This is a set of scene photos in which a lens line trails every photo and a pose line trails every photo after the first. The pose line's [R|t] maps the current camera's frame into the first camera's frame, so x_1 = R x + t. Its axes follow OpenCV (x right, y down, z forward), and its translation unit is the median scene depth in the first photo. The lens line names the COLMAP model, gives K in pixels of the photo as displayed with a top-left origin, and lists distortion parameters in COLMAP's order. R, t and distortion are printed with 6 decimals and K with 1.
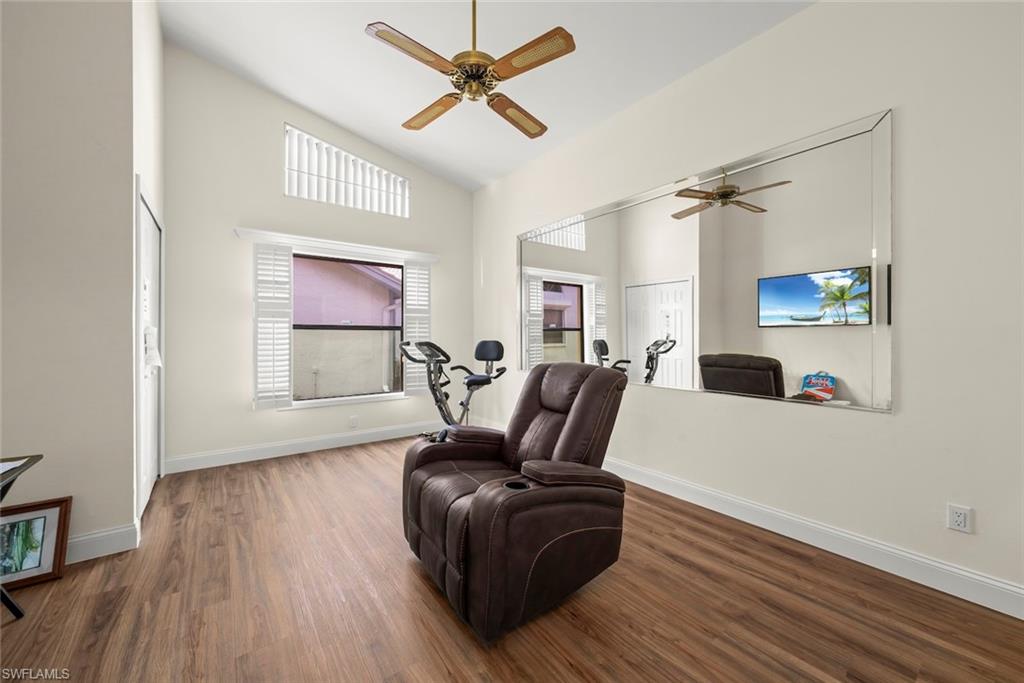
lens RADIAL K [[387.2, 0, 512.8], [0, 387.2, 334.2], [0, 0, 1]] dist [-0.000629, -0.000084]
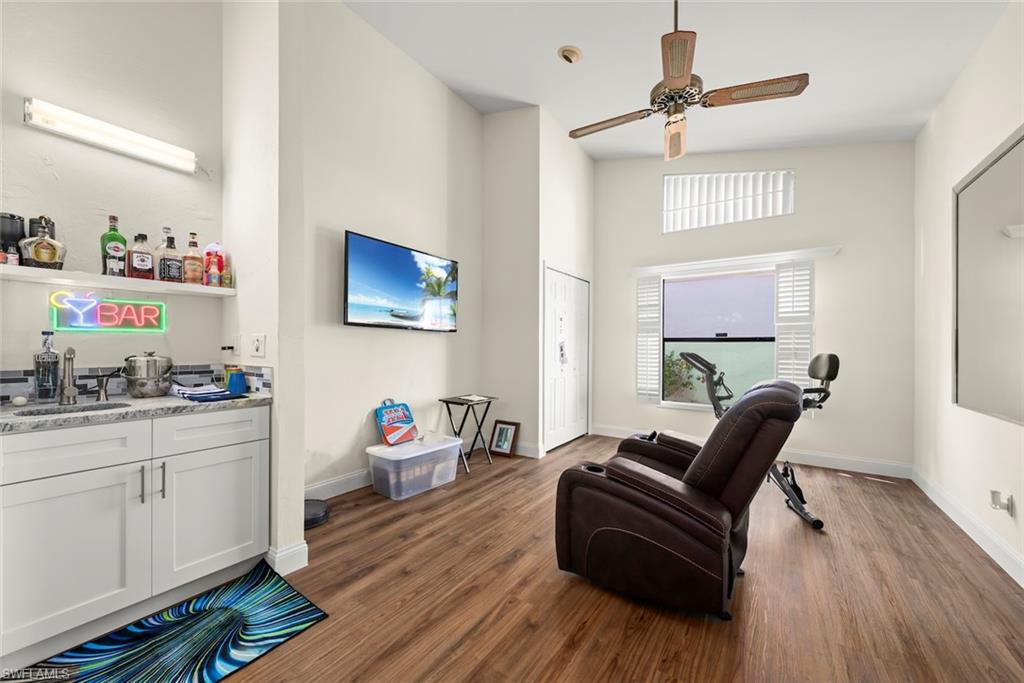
lens RADIAL K [[388.9, 0, 510.3], [0, 388.9, 342.9], [0, 0, 1]] dist [-0.001967, 0.000399]
pose [[0.315026, -0.009096, -0.949039, 0.805813], [-0.000906, 0.999951, -0.009884, 0.005625], [0.949083, 0.003974, 0.315002, 0.269477]]
